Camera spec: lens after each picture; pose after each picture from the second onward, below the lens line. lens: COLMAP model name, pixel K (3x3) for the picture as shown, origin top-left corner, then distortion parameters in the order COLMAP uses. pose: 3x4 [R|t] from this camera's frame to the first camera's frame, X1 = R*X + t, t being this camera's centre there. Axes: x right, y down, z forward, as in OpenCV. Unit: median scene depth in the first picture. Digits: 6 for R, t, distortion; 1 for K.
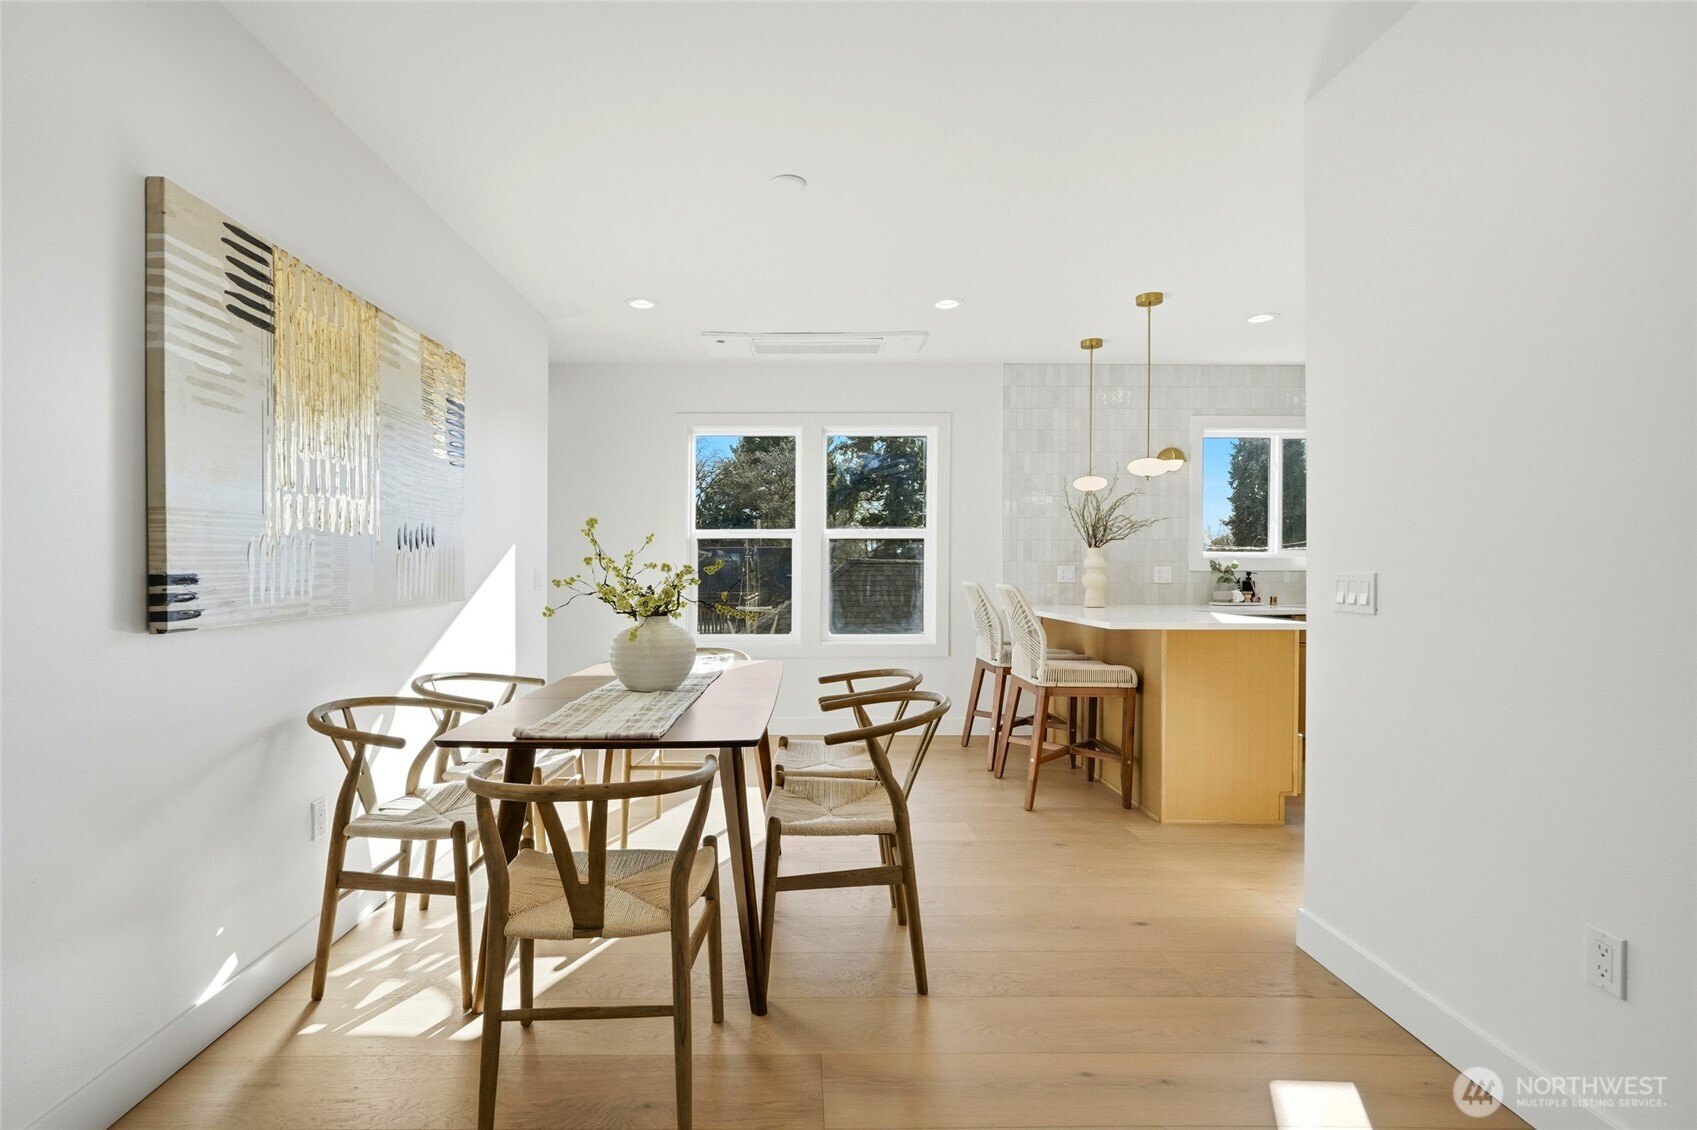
lens RADIAL K [[774.3, 0, 805.8], [0, 774.3, 572.9], [0, 0, 1]] dist [-0.004581, 0.003319]
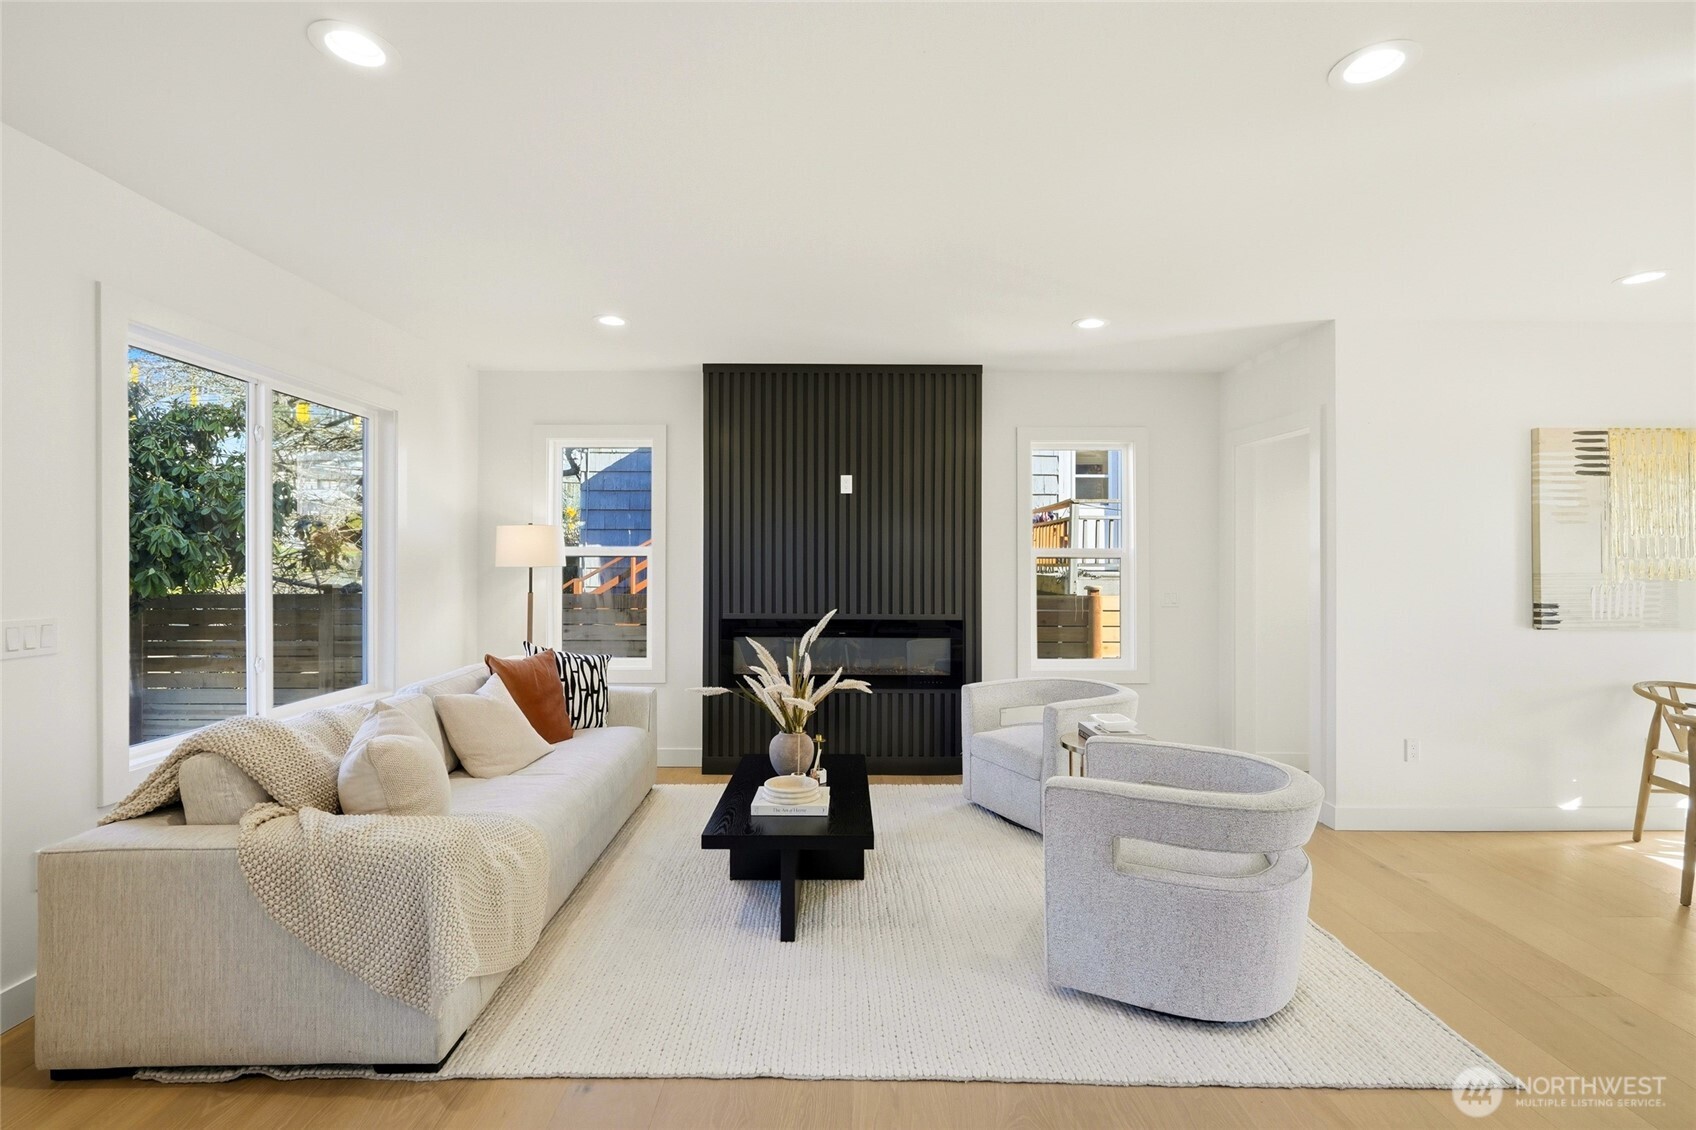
lens RADIAL K [[773.8, 0, 840.5], [0, 773.8, 560.2], [0, 0, 1]] dist [-0.004581, 0.003319]
pose [[0.004652, -0.015964, -0.999862, 0.498845], [-0.010820, 0.999813, -0.016014, -0.023241], [0.999931, 0.010893, 0.004478, -0.370300]]
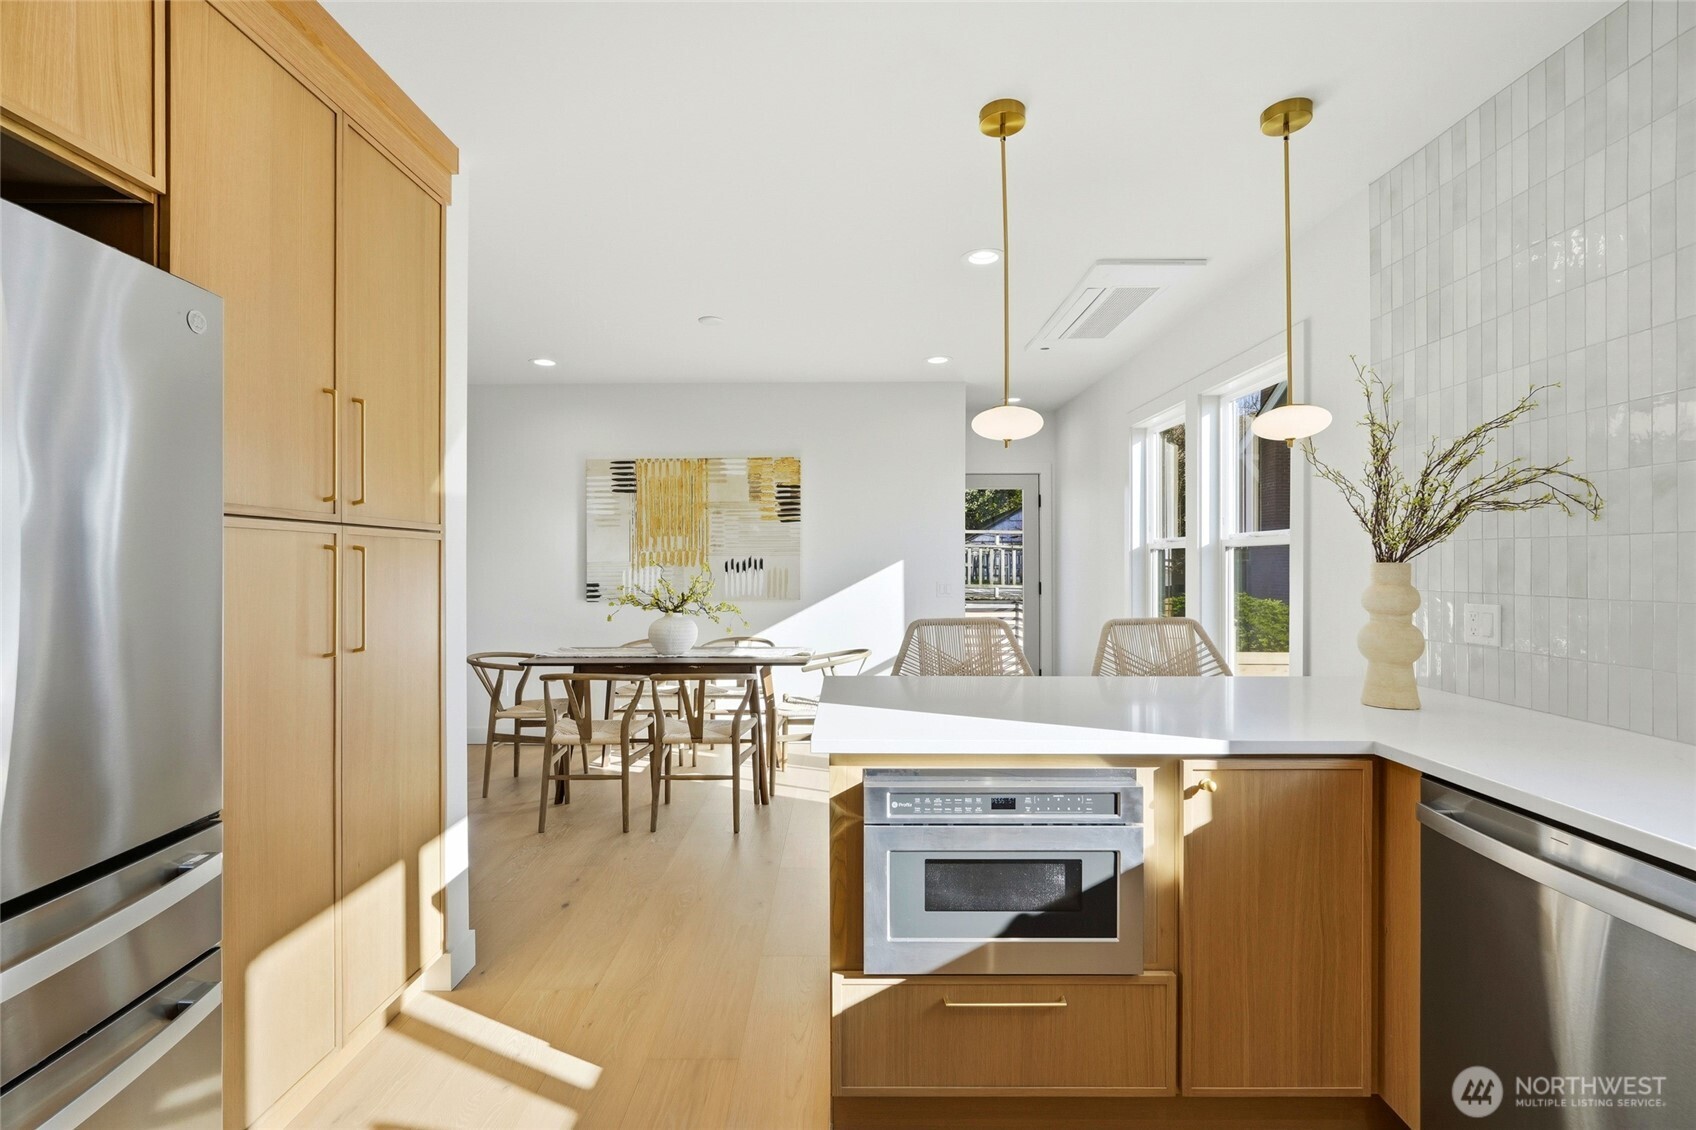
lens RADIAL K [[773.8, 0, 851.1], [0, 773.8, 557.0], [0, 0, 1]] dist [-0.004581, 0.003319]
pose [[-0.008988, -0.005370, -0.999945, 0.831458], [-0.004570, 0.999975, -0.005329, -0.033523], [0.999949, 0.004522, -0.009012, 0.750374]]
